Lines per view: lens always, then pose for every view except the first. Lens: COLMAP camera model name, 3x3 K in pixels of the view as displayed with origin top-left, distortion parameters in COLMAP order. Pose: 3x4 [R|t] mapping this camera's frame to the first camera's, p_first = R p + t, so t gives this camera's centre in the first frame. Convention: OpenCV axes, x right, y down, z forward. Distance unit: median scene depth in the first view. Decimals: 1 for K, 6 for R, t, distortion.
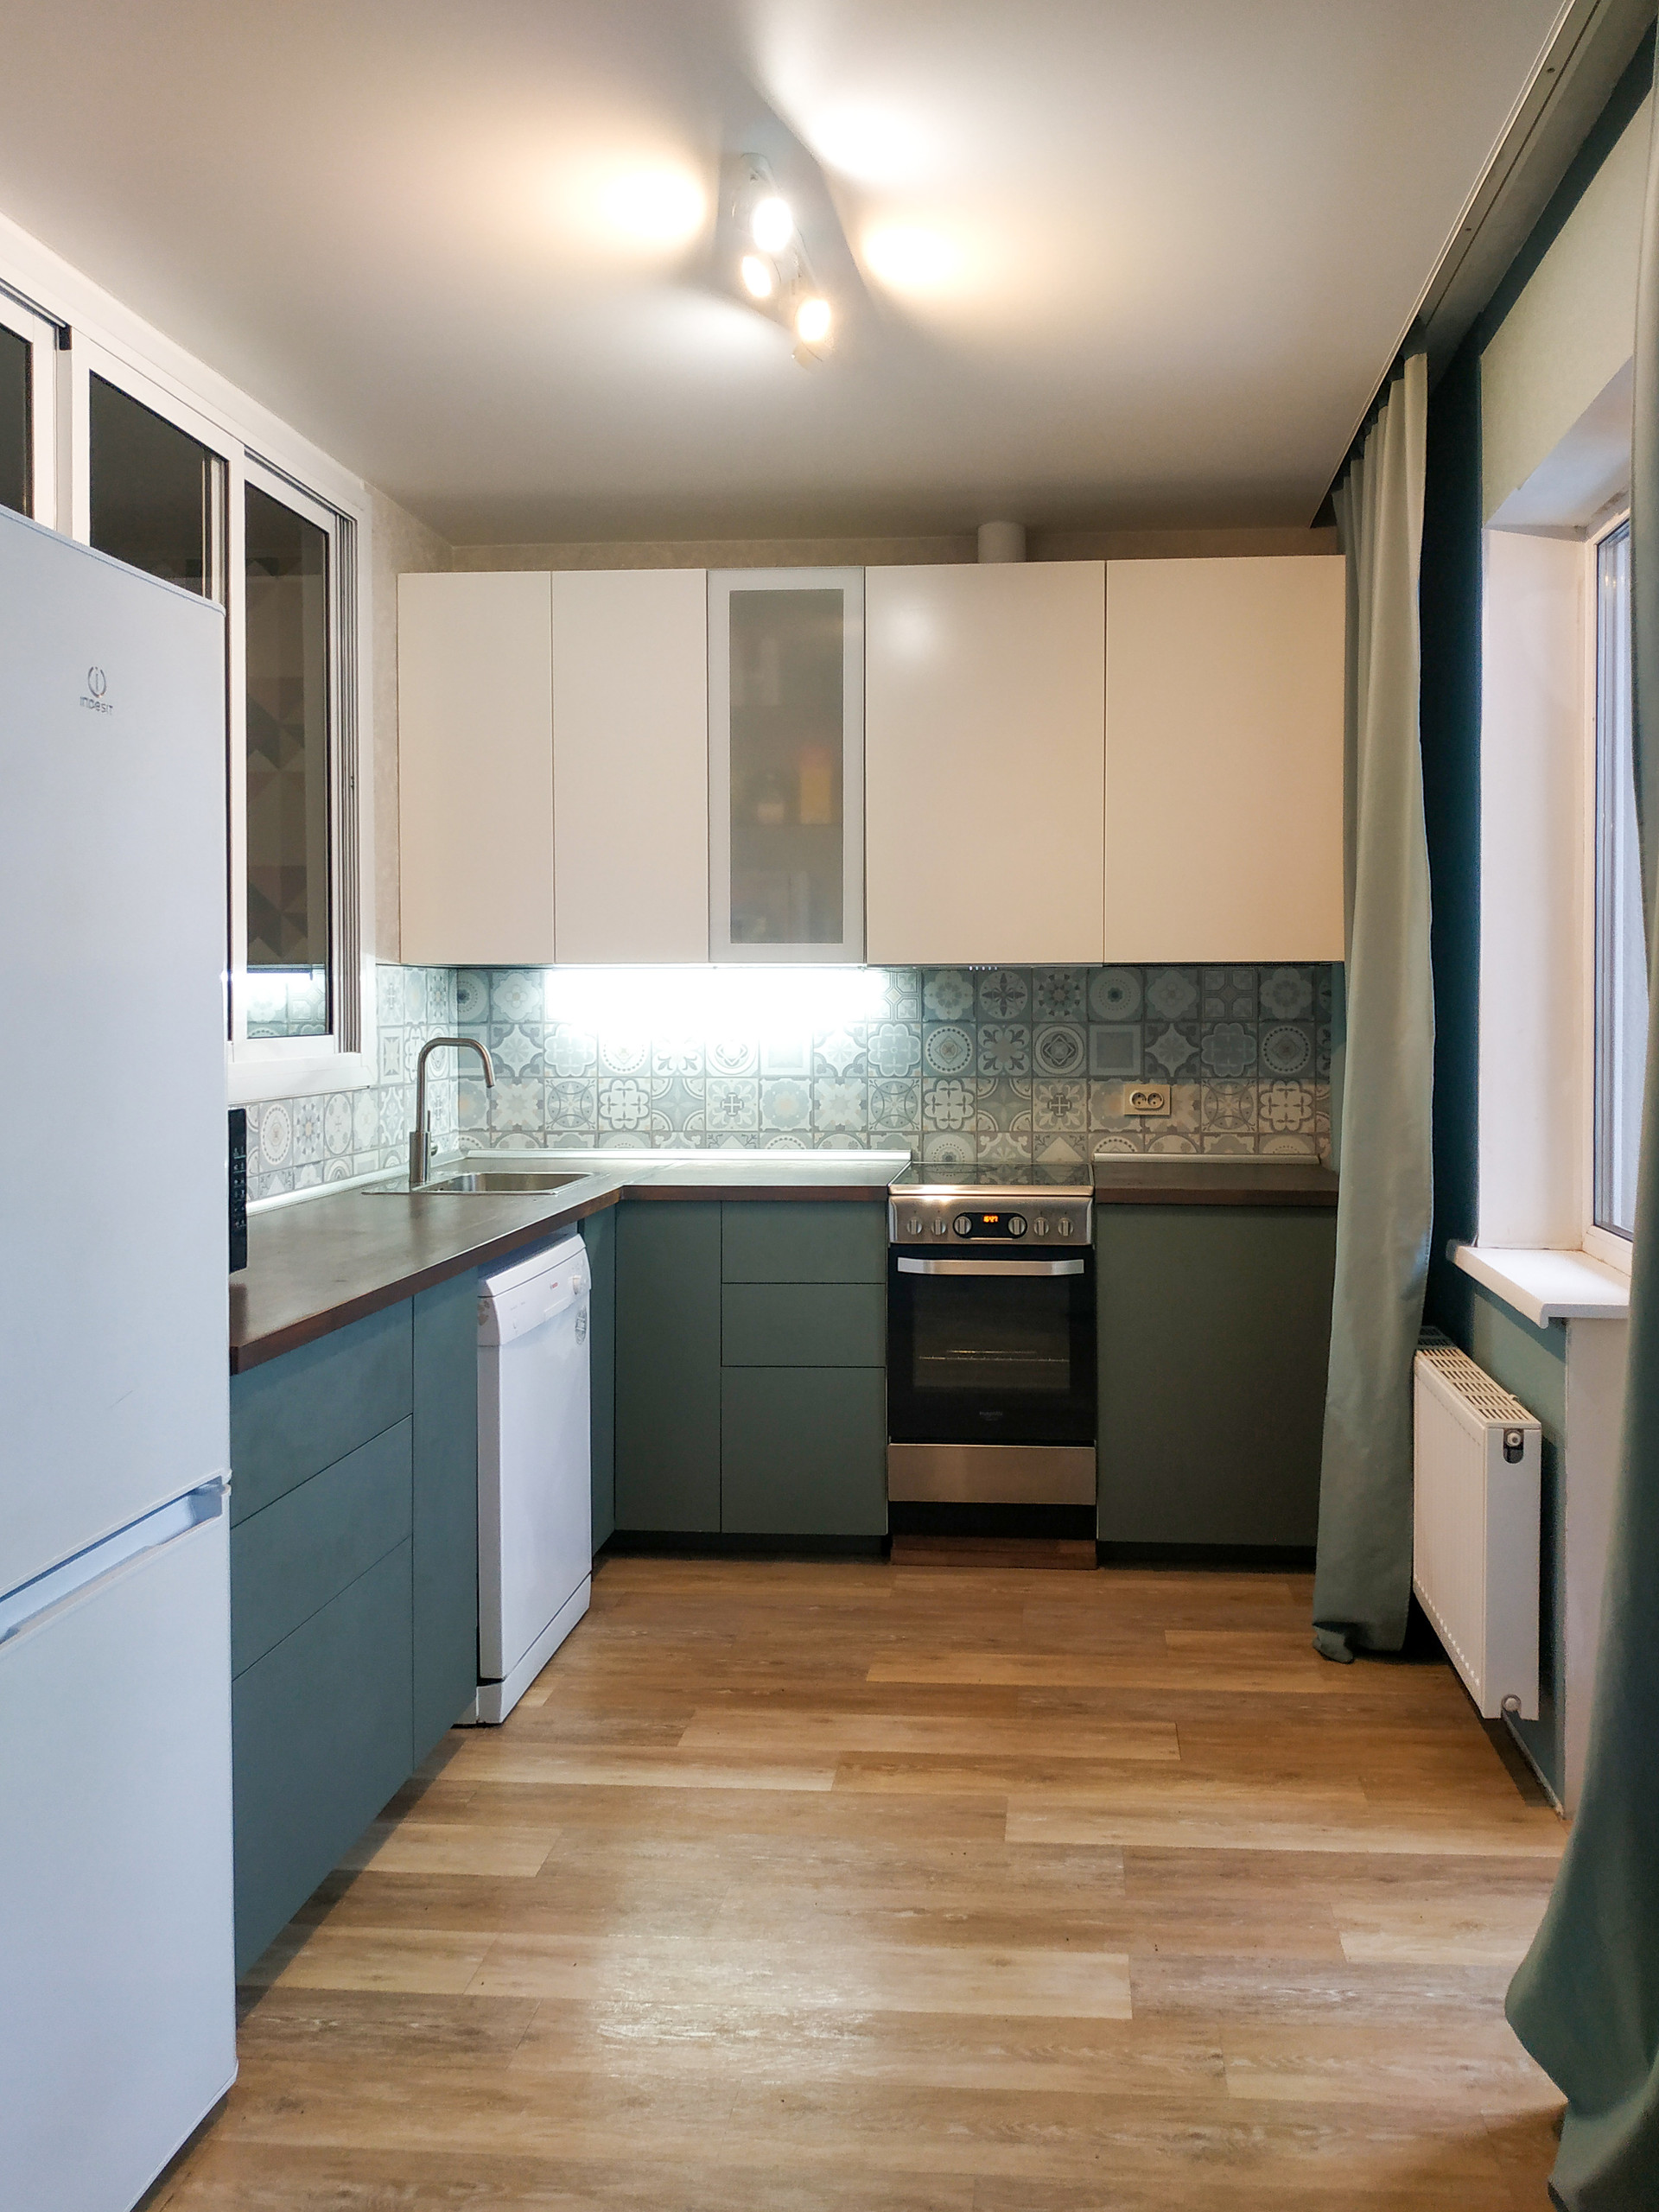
lens RADIAL K [[1640.0, 0, 832.6], [0, 1640.0, 1034.5], [0, 0, 1]] dist [0.131837, -0.079427]
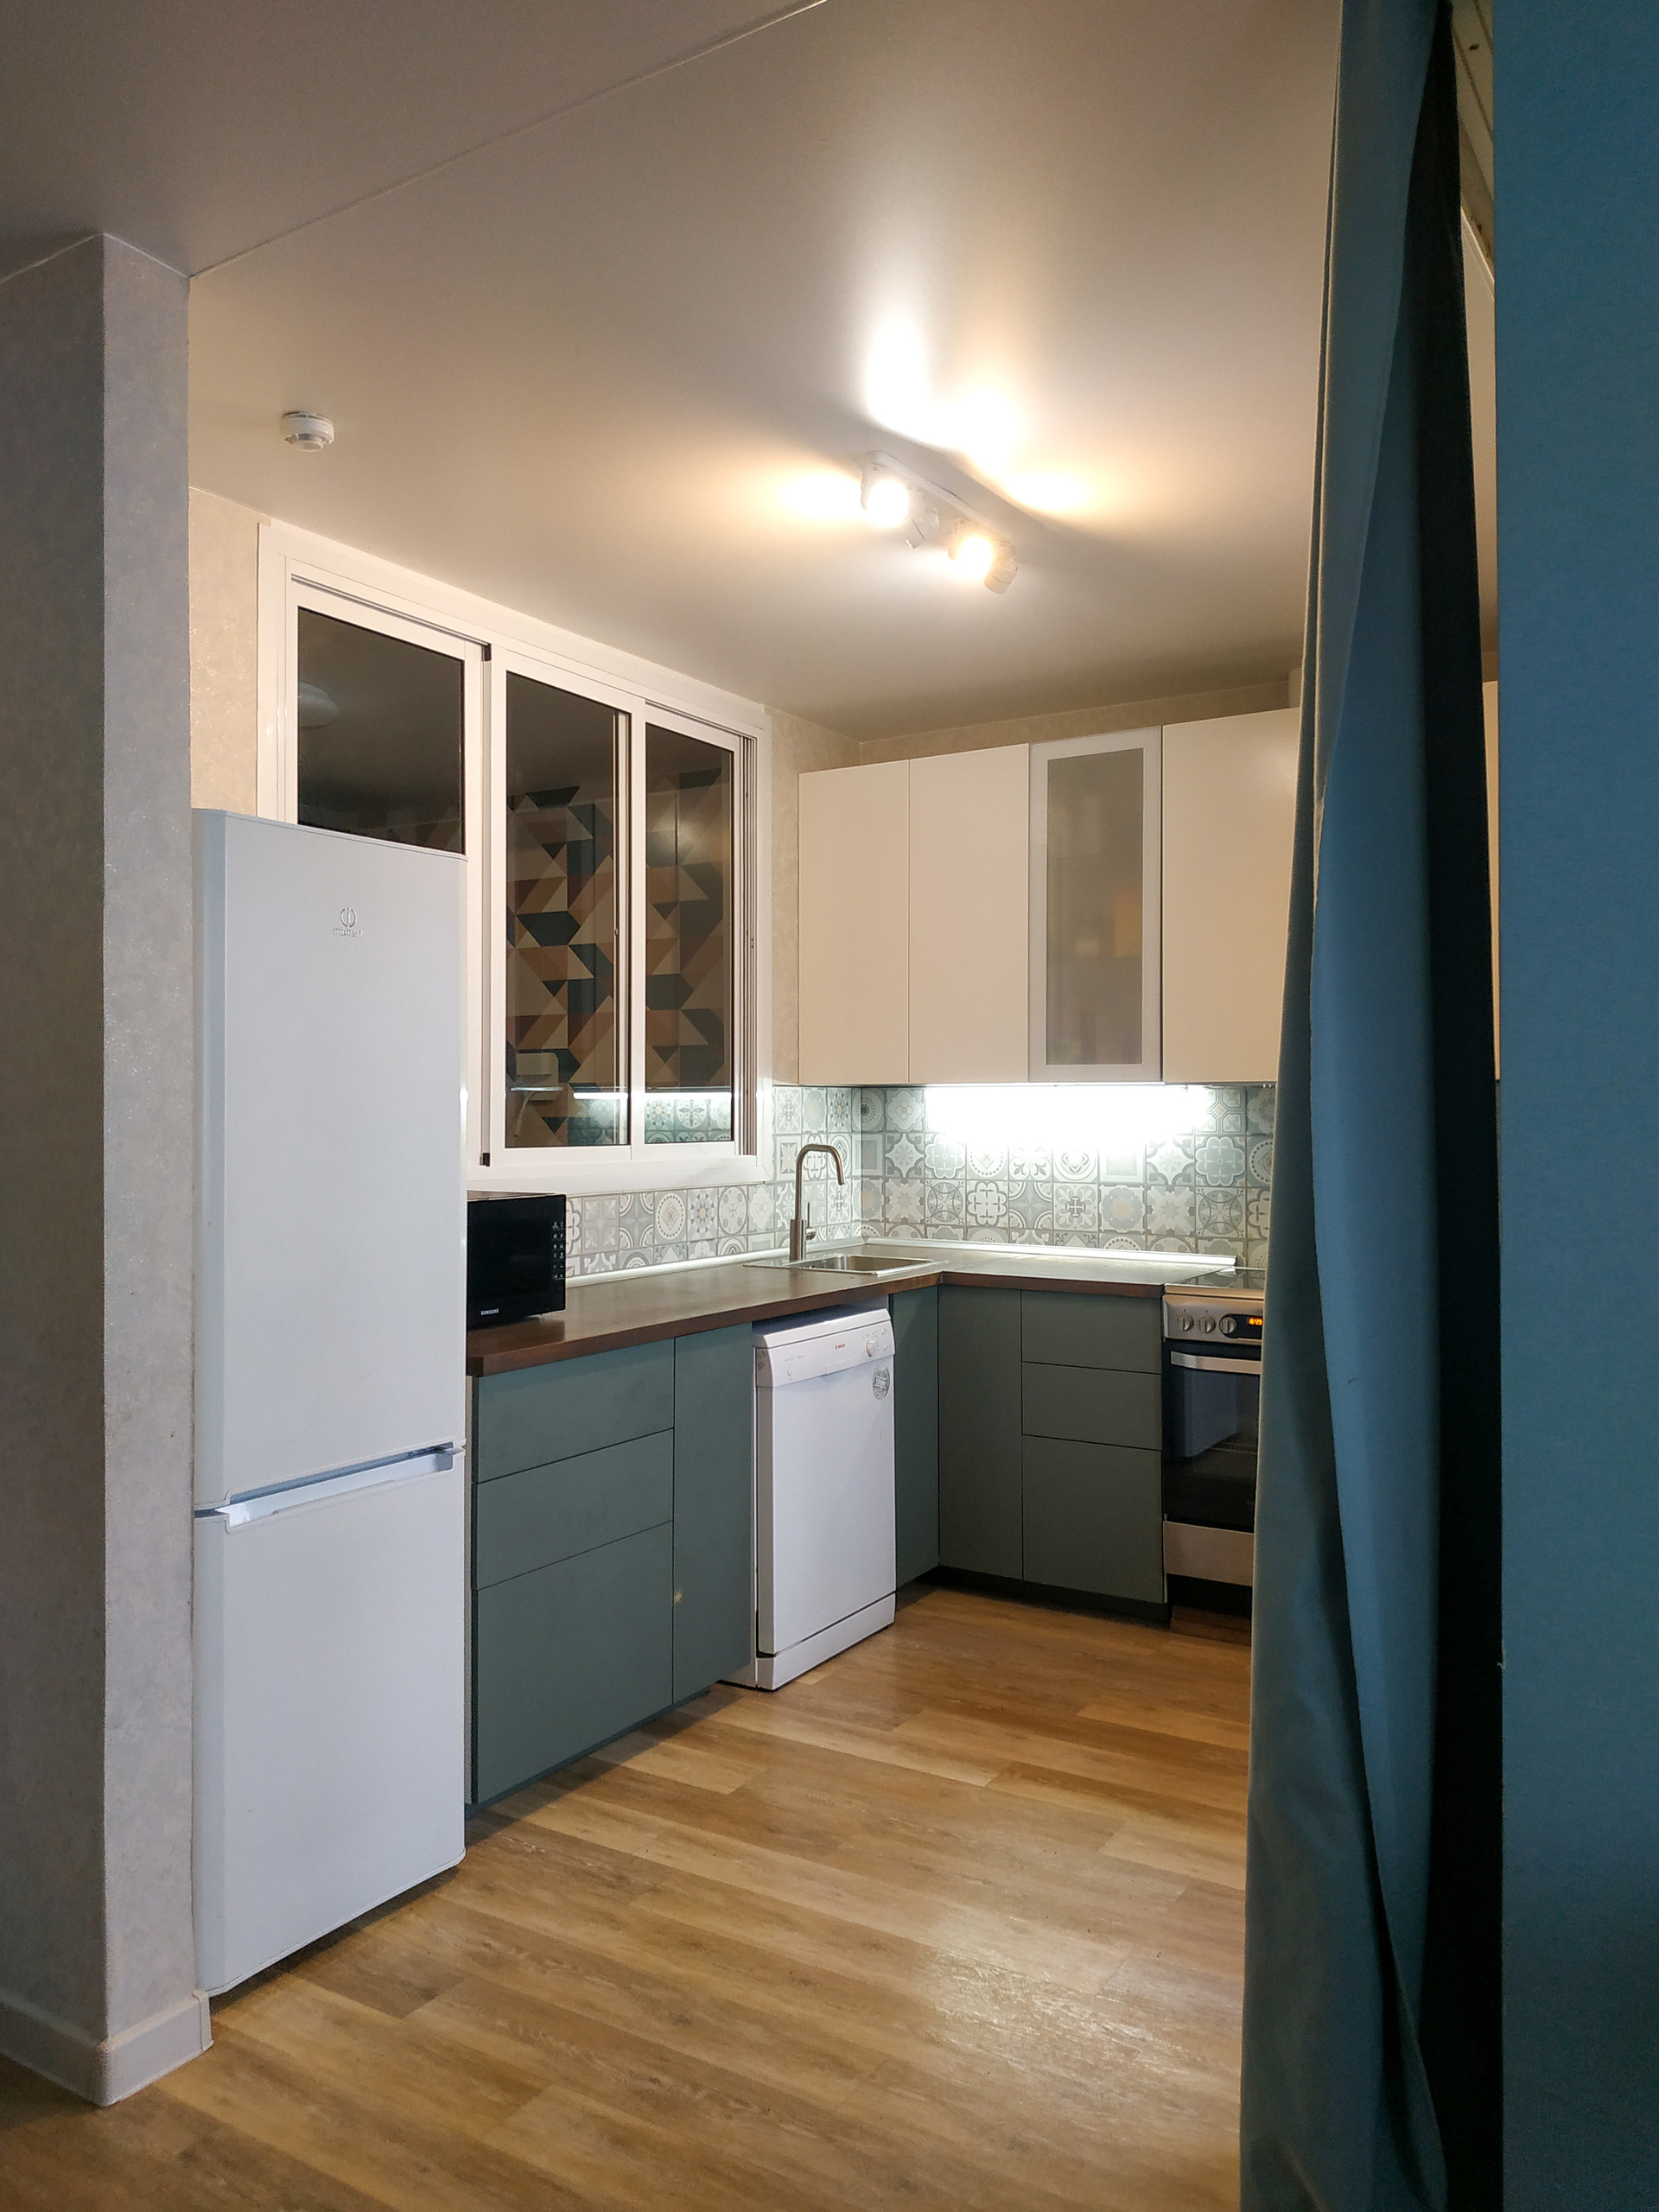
lens RADIAL K [[1581.3, 0, 829.5], [0, 1581.3, 1106.0], [0, 0, 1]] dist [0.184459, -0.282546]
pose [[0.898227, 0.002907, -0.439522, 0.294899], [-0.012793, 0.999727, -0.019533, -0.003374], [0.439345, 0.023168, 0.898019, -0.060886]]
